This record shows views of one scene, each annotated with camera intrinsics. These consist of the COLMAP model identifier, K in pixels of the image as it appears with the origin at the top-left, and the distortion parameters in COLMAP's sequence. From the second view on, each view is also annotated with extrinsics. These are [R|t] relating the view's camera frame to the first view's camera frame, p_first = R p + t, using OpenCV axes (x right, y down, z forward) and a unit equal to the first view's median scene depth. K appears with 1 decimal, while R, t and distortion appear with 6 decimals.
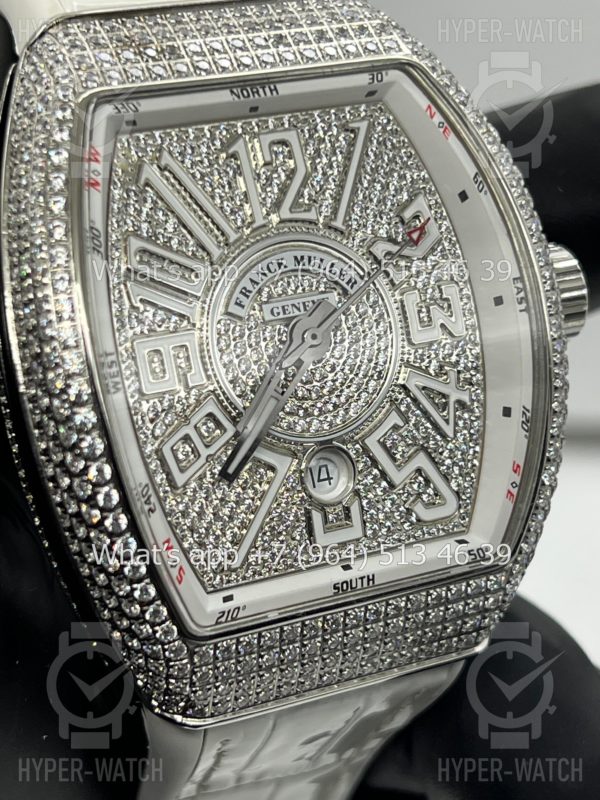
lens RADIAL K [[1856.3, 0, 292.0], [0, 1856.3, 395.3], [0, 0, 1]] dist [0.241854, 0.000000]
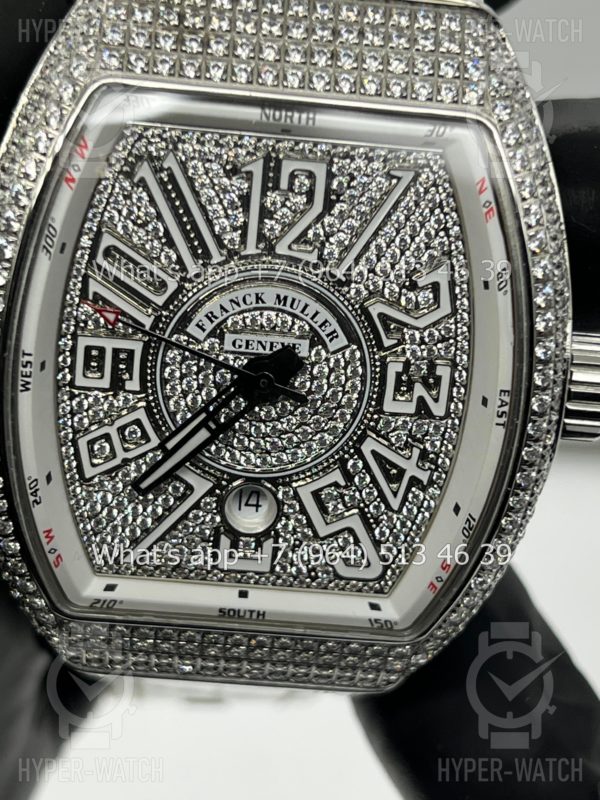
lens RADIAL K [[1856.3, 0, 298.0], [0, 1856.3, 399.9], [0, 0, 1]] dist [0.241854, 0.000000]
pose [[0.886746, 0.380441, -0.262575, 0.278984], [-0.275302, 0.890944, 0.361148, -0.370577], [0.371335, -0.247959, 0.894777, 0.142158]]
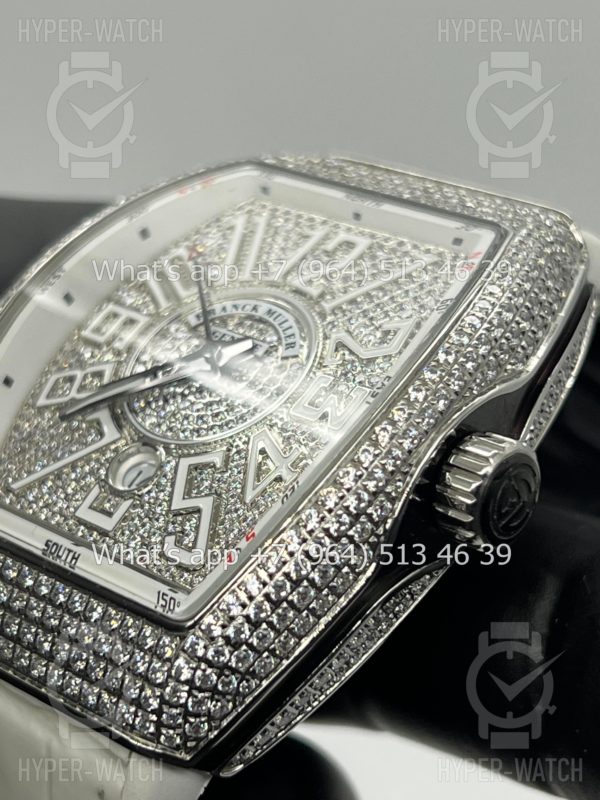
lens RADIAL K [[1856.3, 0, 279.7], [0, 1856.3, 418.3], [0, 0, 1]] dist [0.241854, 0.000000]
pose [[0.410368, 0.117052, -0.904377, 0.925449], [-0.678983, 0.701248, -0.217332, 0.183932], [0.608753, 0.703242, 0.367246, 0.670031]]
